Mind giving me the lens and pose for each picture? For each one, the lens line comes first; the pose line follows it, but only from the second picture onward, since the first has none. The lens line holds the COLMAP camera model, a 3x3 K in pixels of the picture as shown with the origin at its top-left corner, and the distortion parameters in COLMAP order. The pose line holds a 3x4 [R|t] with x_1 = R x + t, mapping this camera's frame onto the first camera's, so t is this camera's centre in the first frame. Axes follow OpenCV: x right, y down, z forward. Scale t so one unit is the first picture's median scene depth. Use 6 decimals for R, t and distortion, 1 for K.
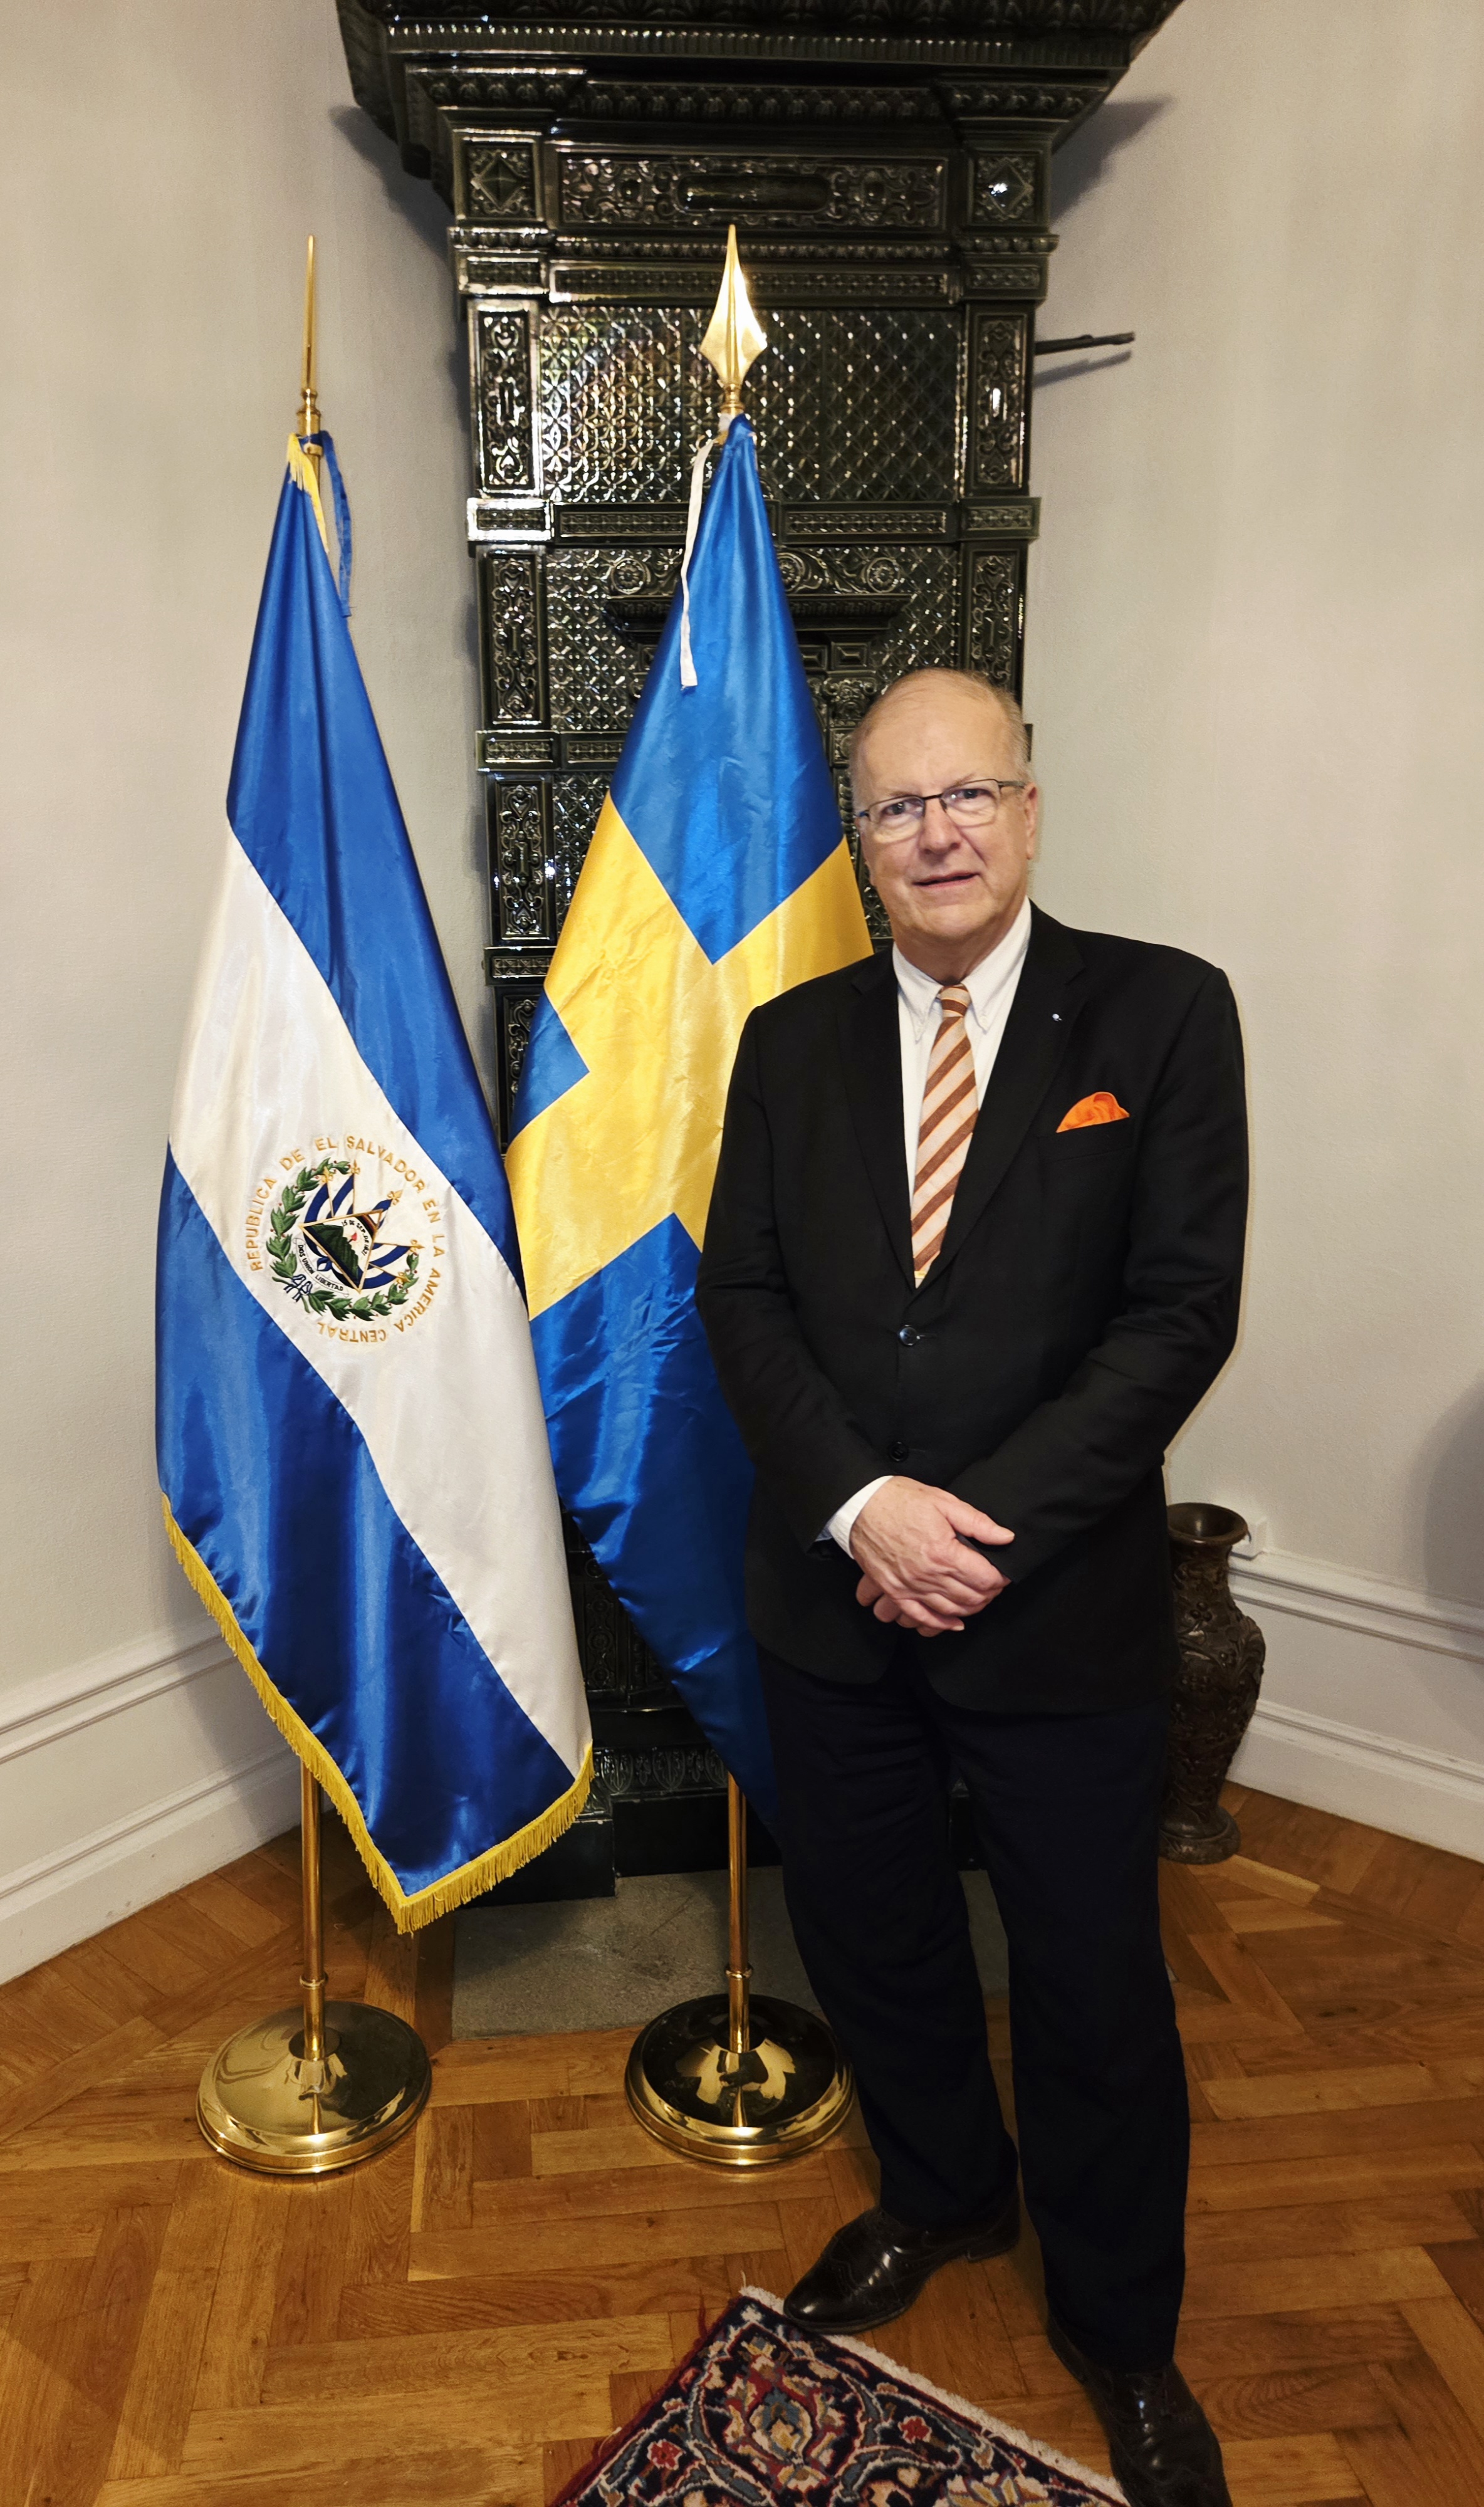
lens RADIAL K [[1630.9, 0, 658.5], [0, 1630.9, 1242.4], [0, 0, 1]] dist [0.040059, -0.038708]
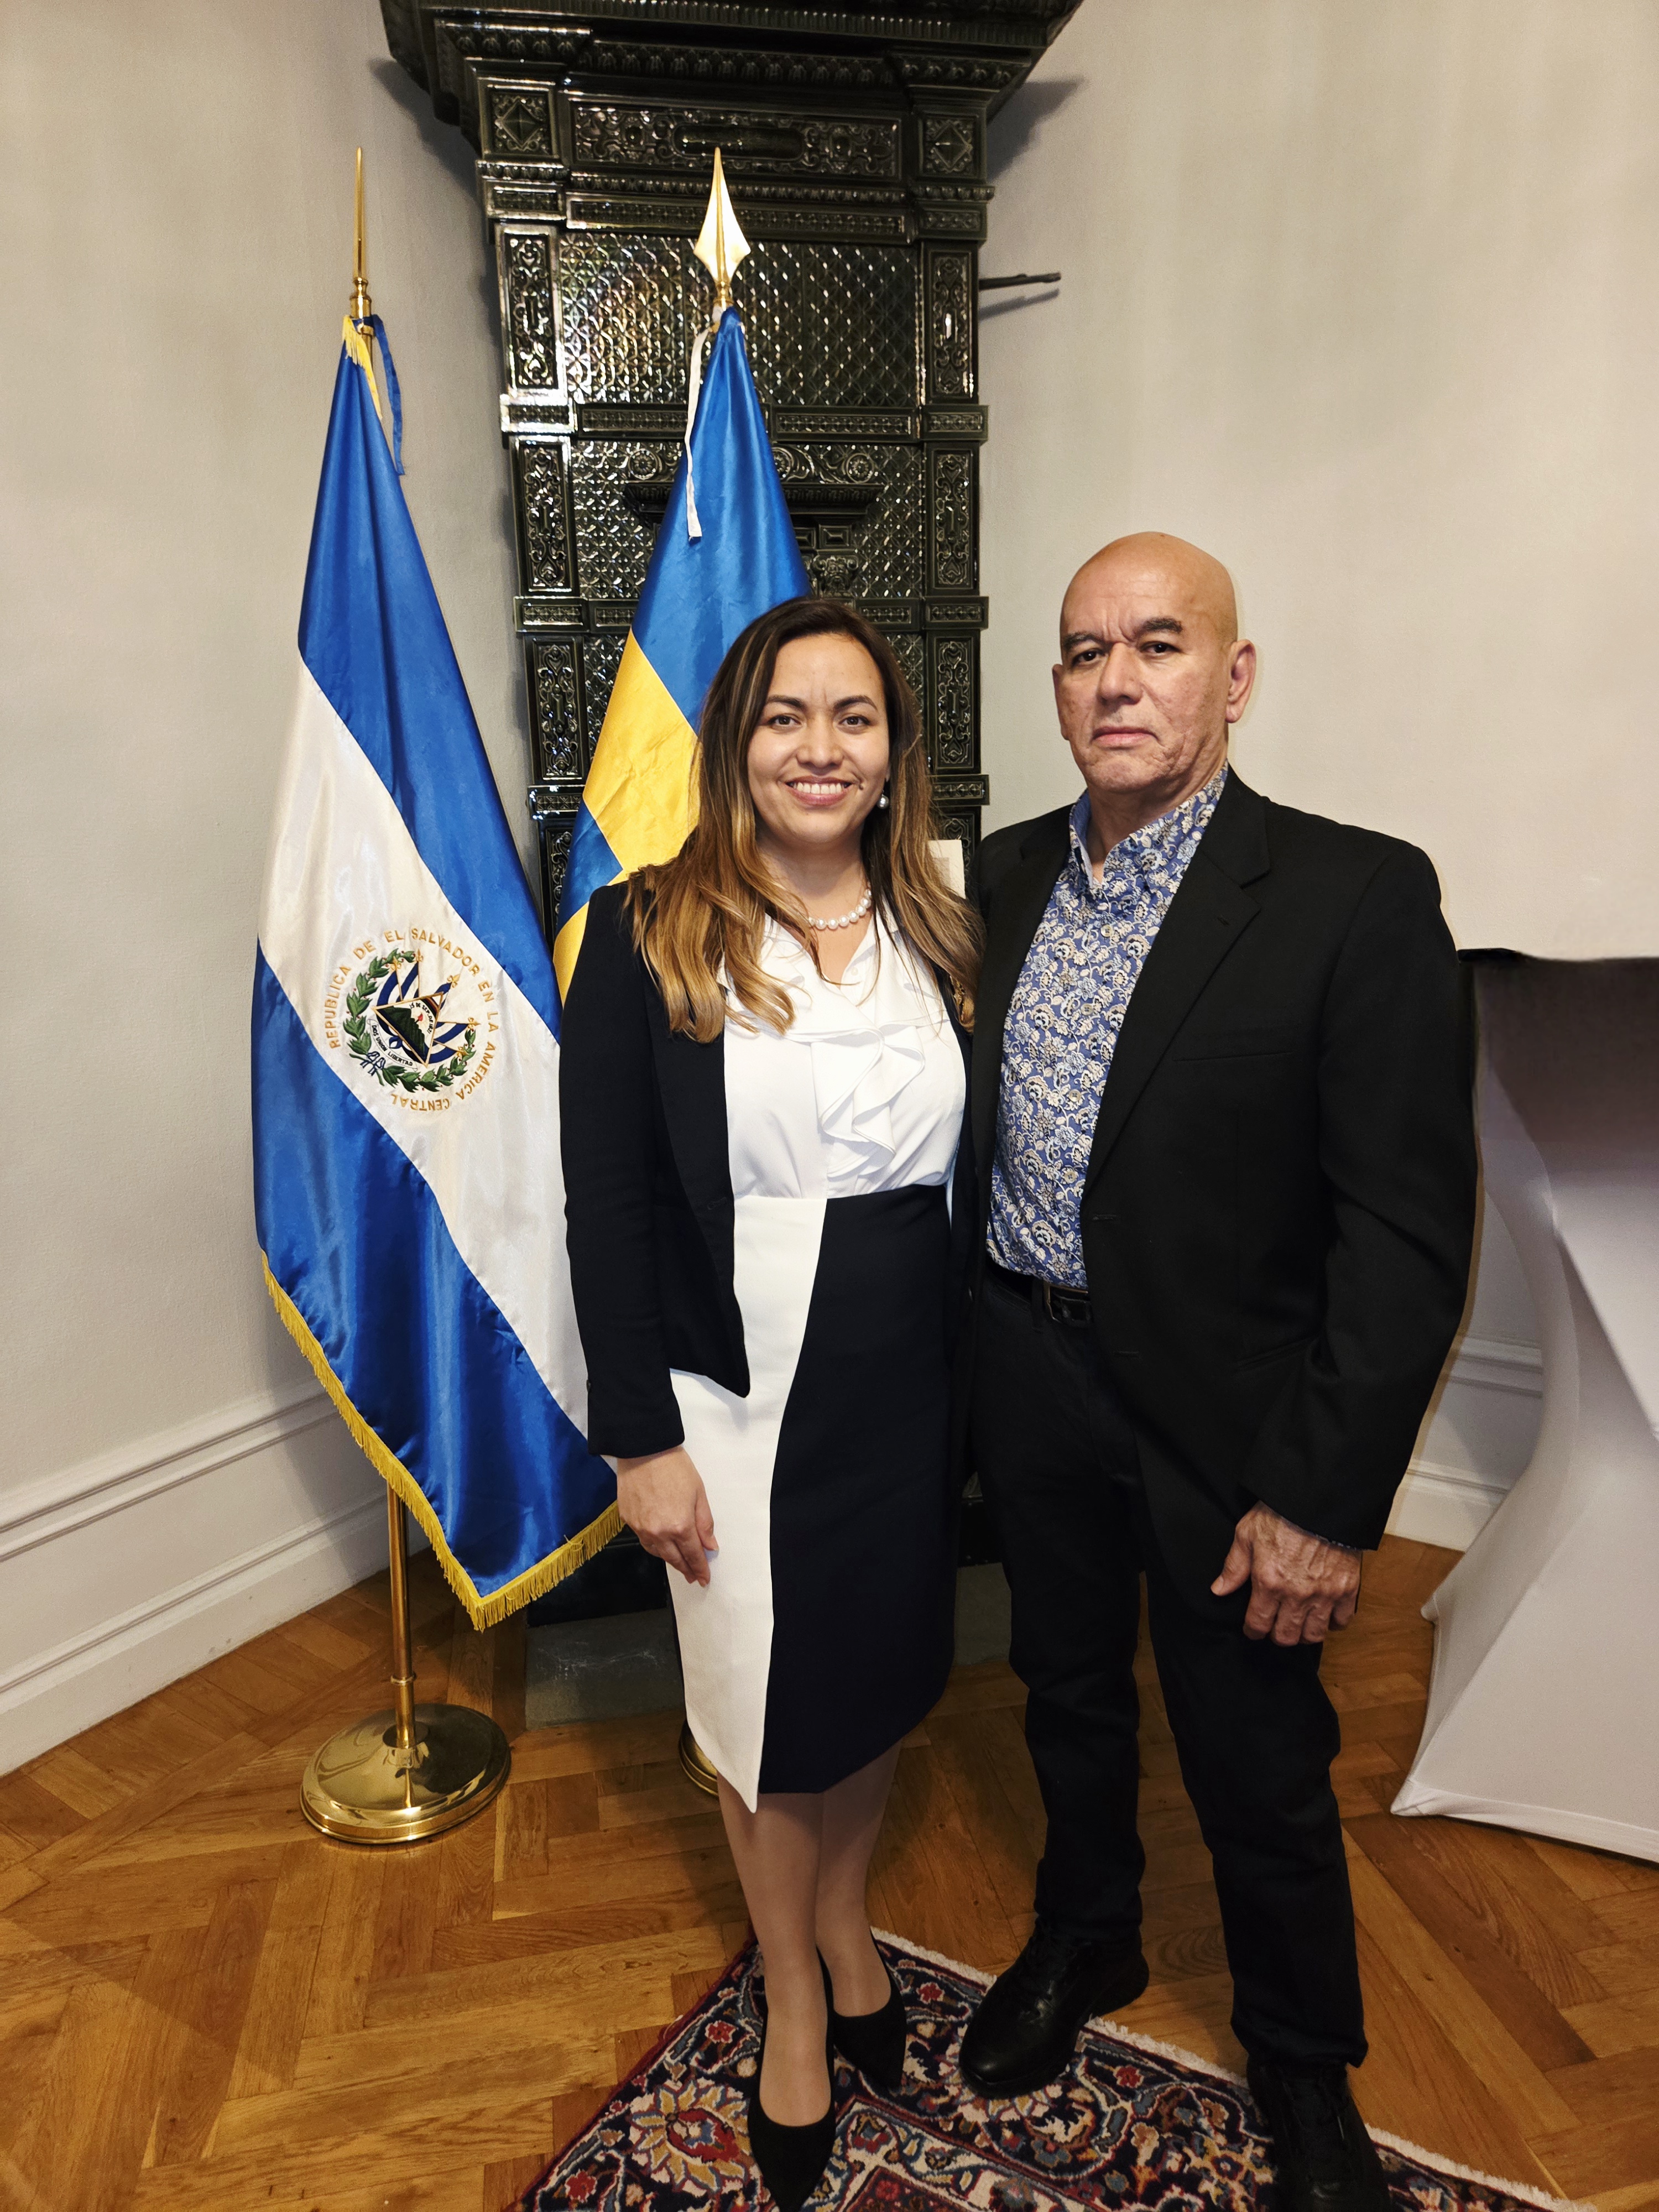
lens RADIAL K [[1442.2, 0, 841.0], [0, 1442.2, 1102.9], [0, 0, 1]] dist [0.029557, -0.031877]
pose [[0.994370, -0.030667, 0.101425, 0.003792], [0.031825, 0.999445, -0.009821, 0.065692], [-0.101068, 0.012993, 0.994795, -0.033807]]
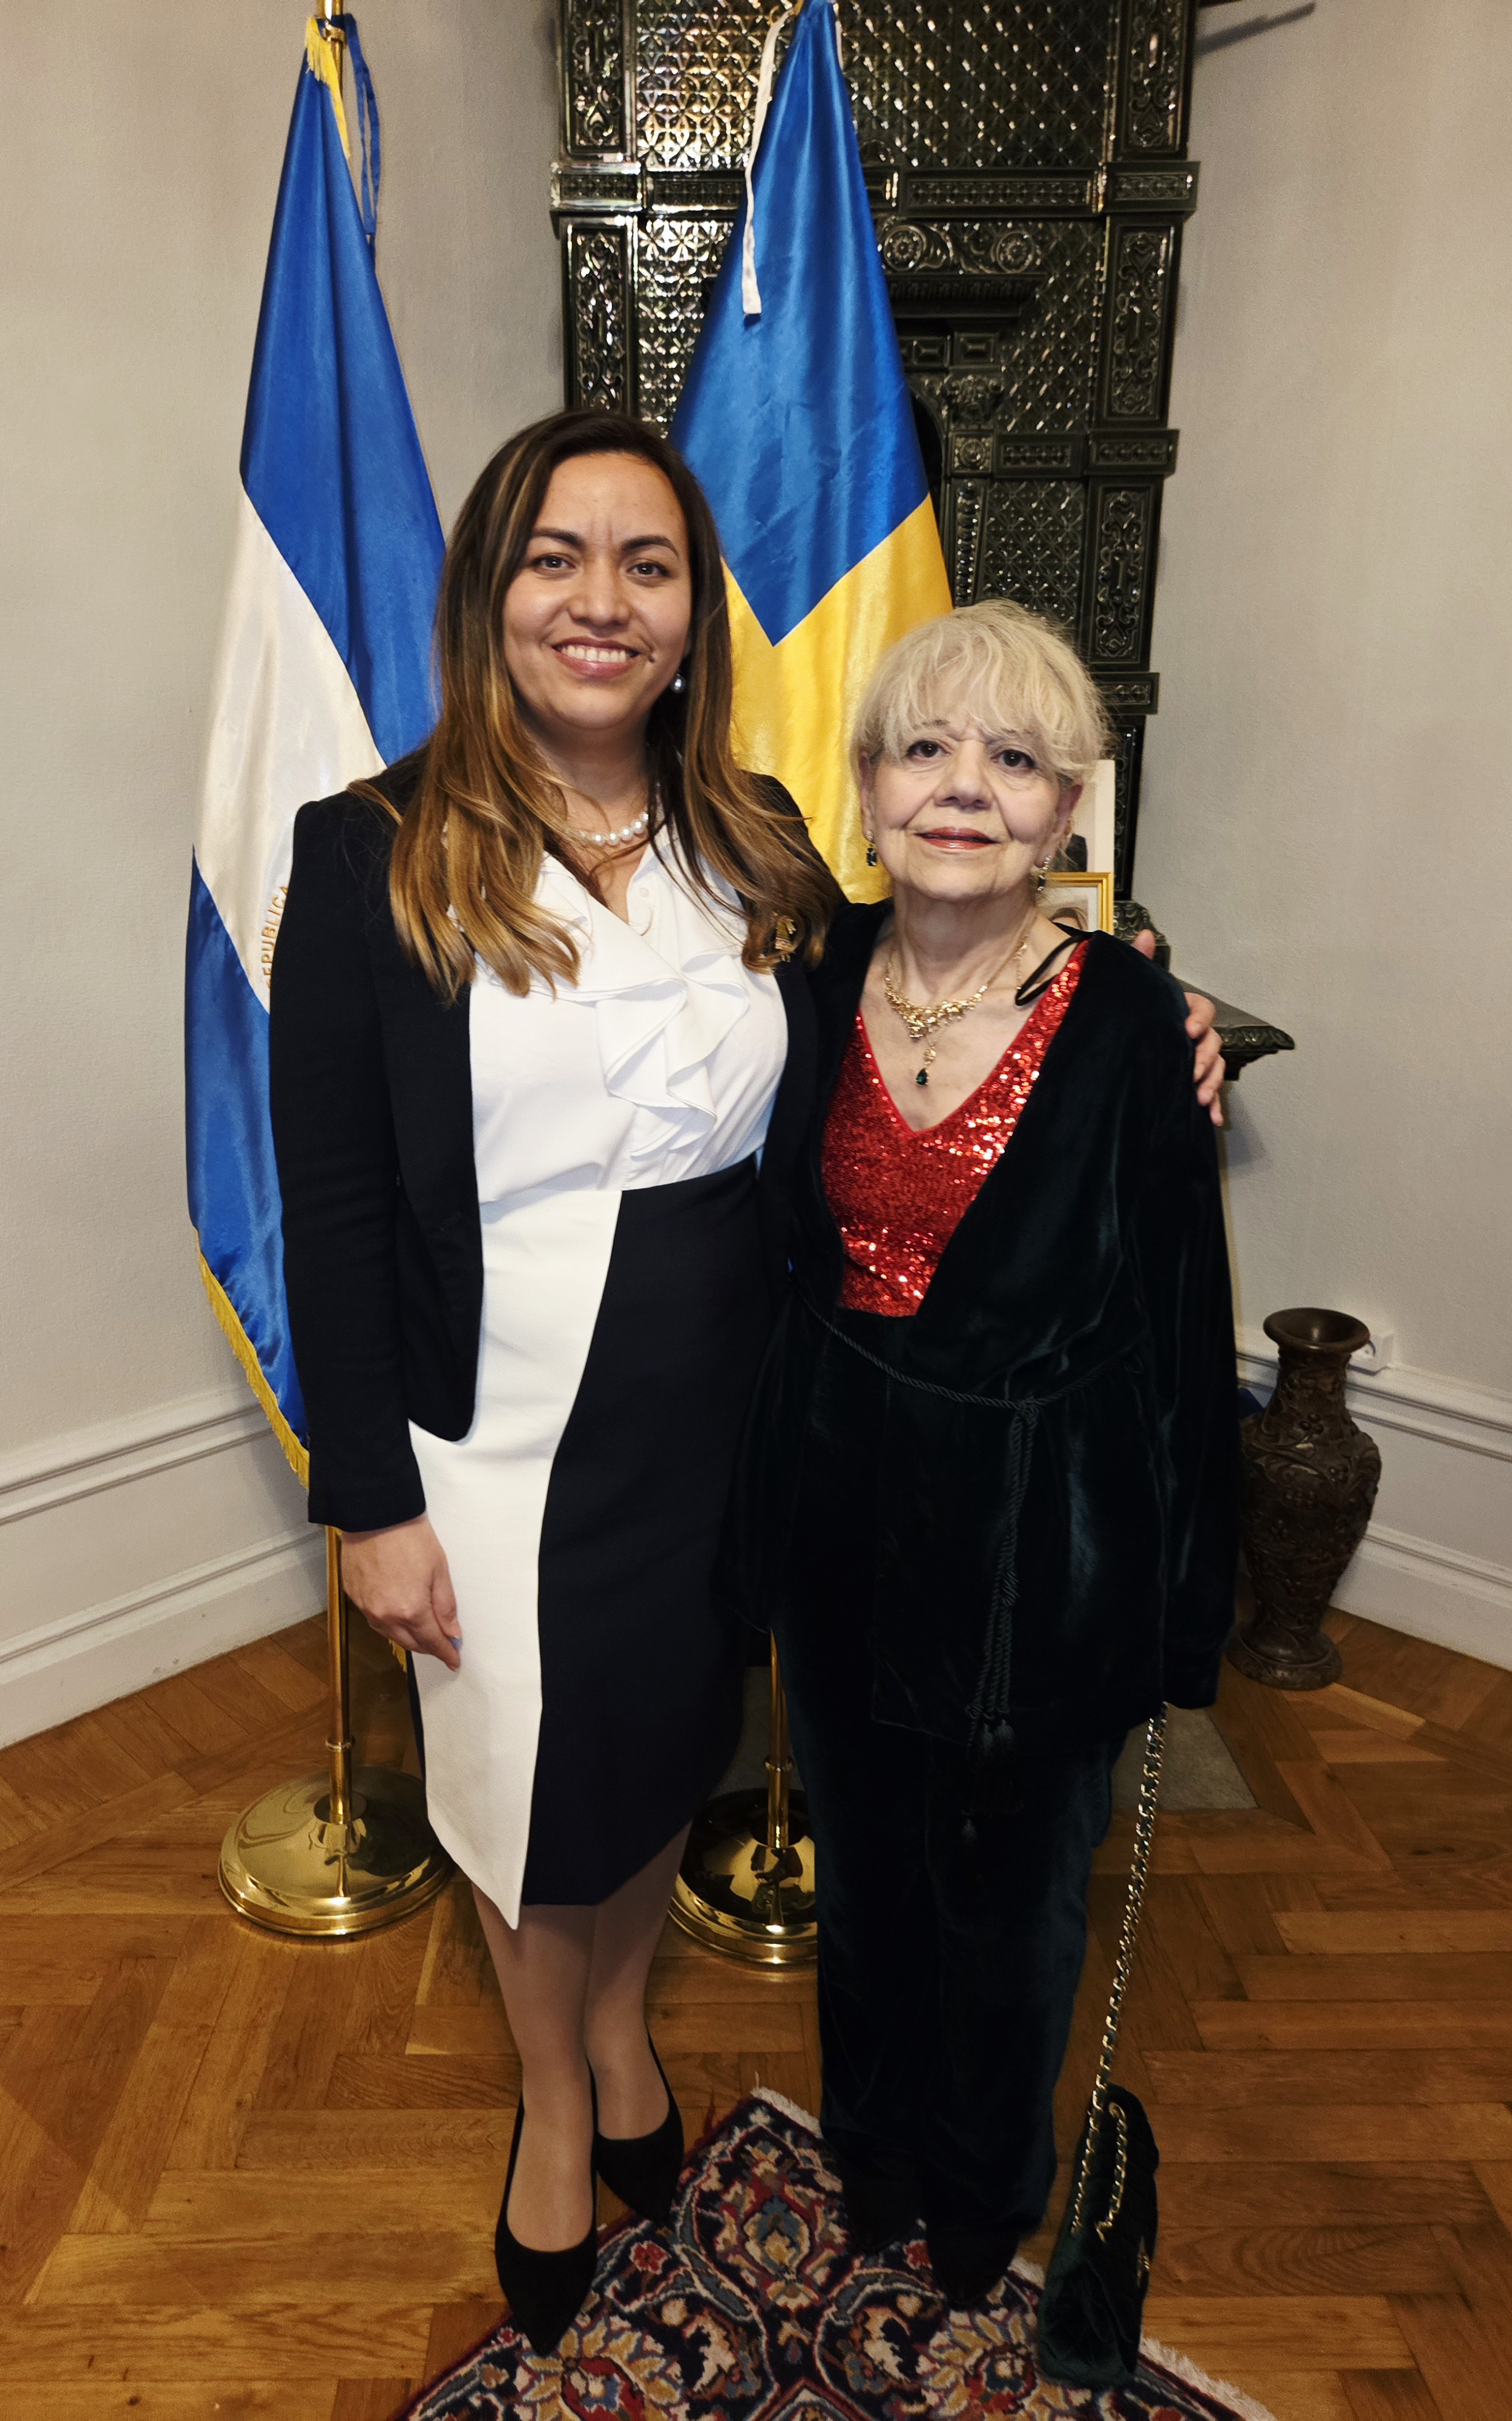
lens RADIAL K [[1576.5, 0, 715.8], [0, 1576.5, 1195.2], [0, 0, 1]] dist [0.032219, -0.033916]
pose [[0.996758, 0.039420, -0.070138, 0.060810], [-0.034798, 0.997216, 0.065945, 0.056561], [0.072542, -0.063291, 0.995355, 0.108855]]
